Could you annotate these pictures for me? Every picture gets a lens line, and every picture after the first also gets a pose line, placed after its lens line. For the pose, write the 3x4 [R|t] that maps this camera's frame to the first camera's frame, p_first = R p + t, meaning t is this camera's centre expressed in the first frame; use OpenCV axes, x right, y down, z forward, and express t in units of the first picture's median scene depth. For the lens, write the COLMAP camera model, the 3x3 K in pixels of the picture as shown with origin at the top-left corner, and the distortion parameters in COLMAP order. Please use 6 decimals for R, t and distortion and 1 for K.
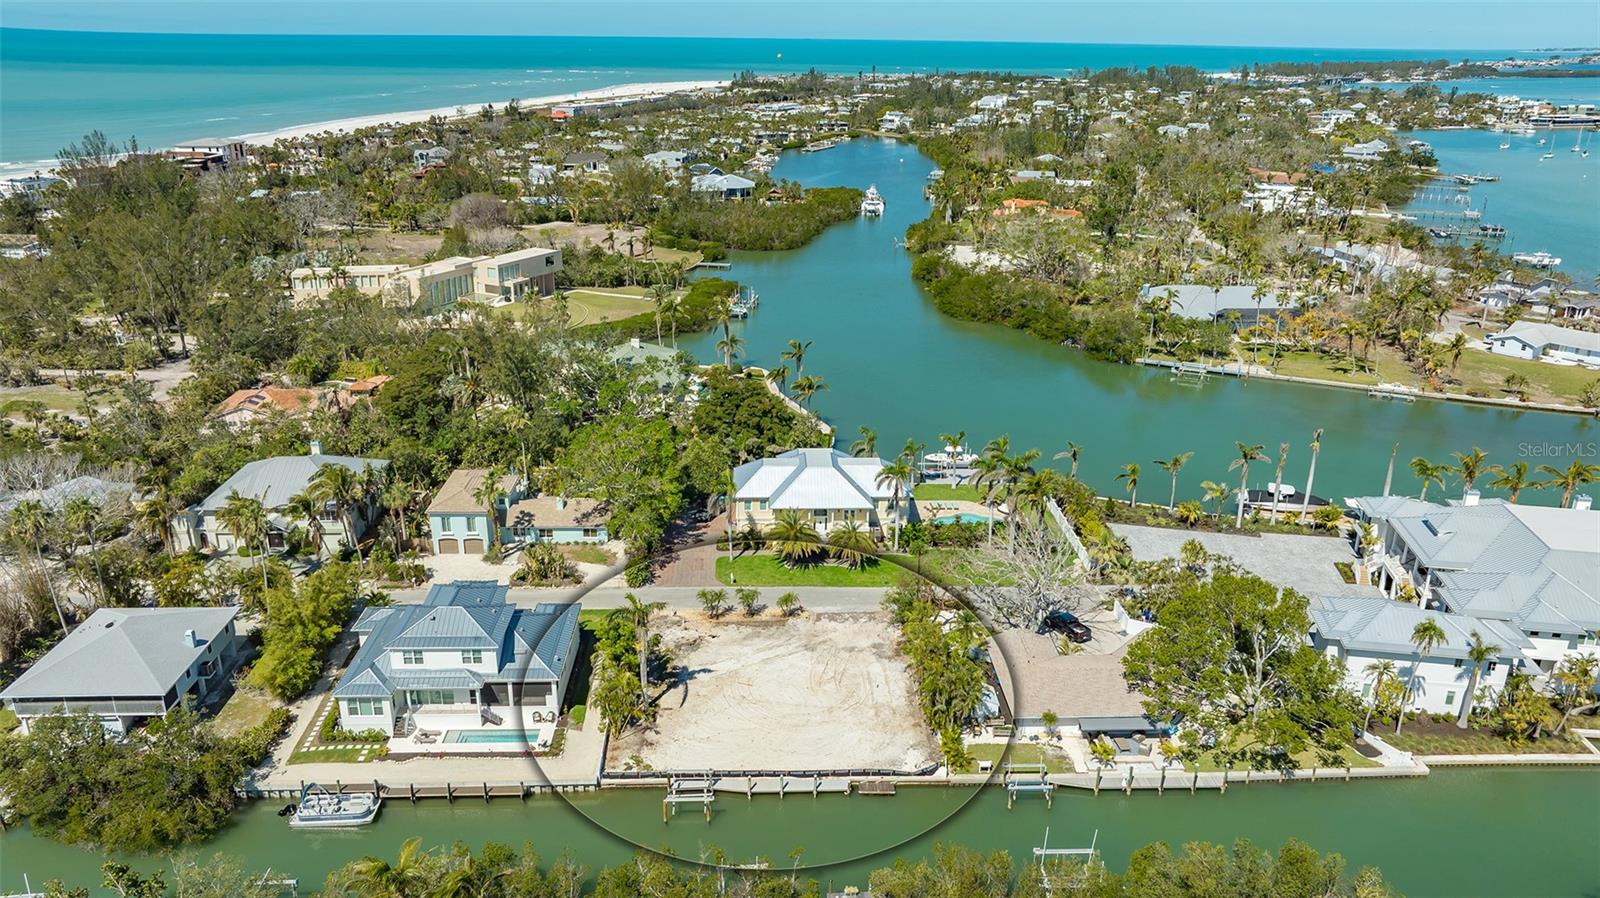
lens RADIAL K [[1132.1, 0, 805.0], [0, 1132.1, 450.1], [0, 0, 1]] dist [-0.032753, 0.030652]
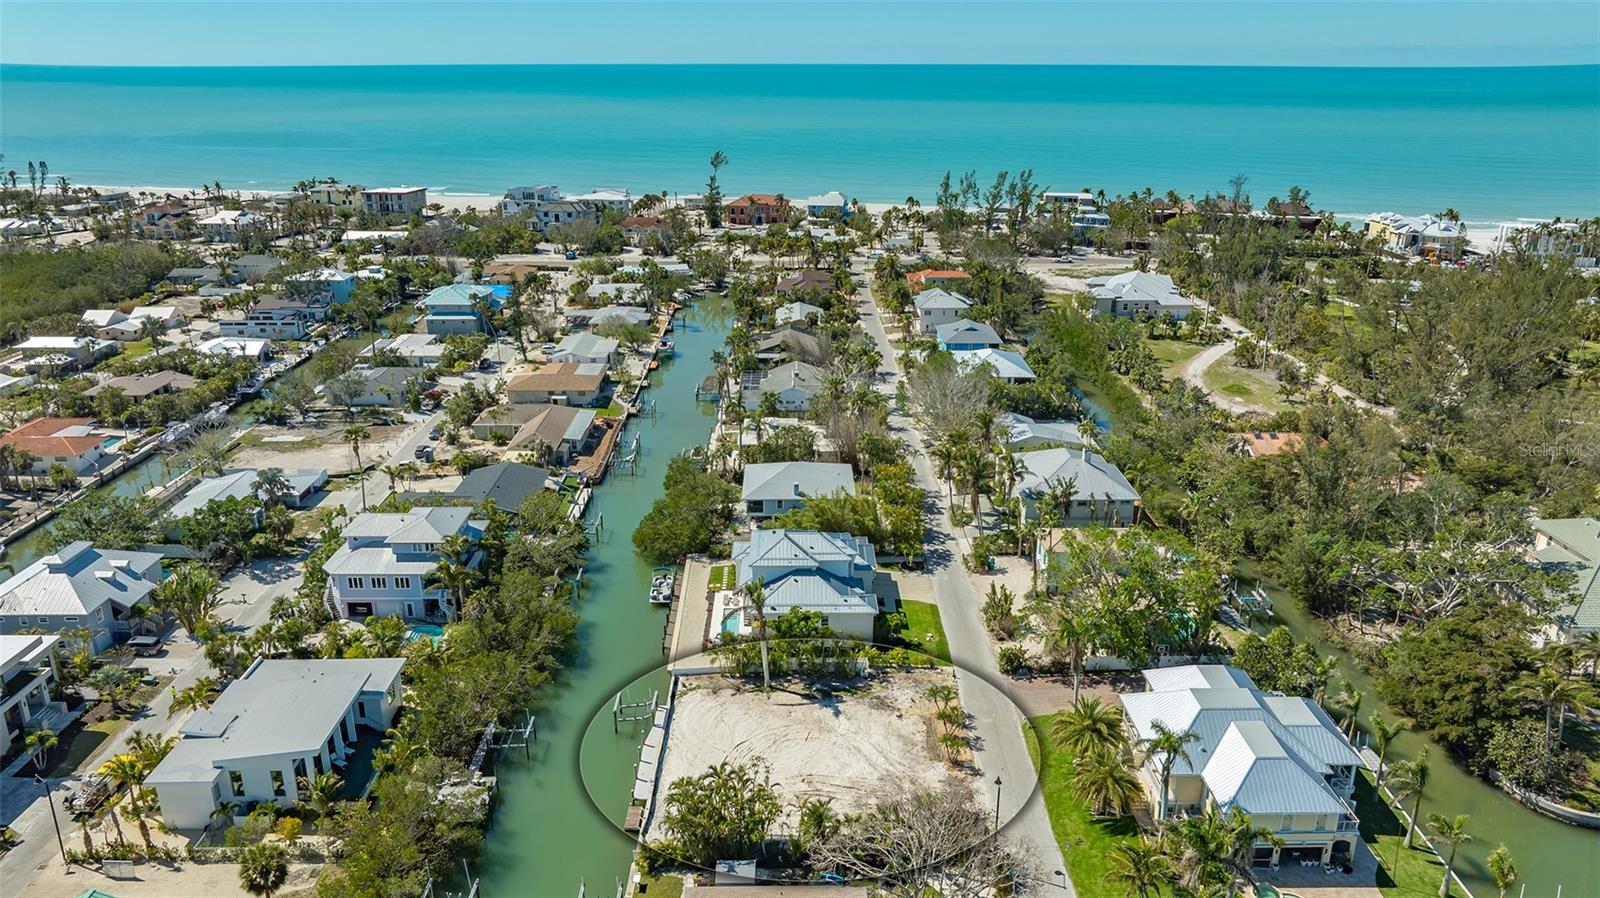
lens RADIAL K [[1132.1, 0, 800.5], [0, 1132.1, 444.2], [0, 0, 1]] dist [-0.032753, 0.030652]
pose [[-0.030653, 0.311688, -0.949690, 0.664828], [-0.346606, 0.887866, 0.302585, -0.262989], [0.937510, 0.338443, 0.080817, 0.673031]]
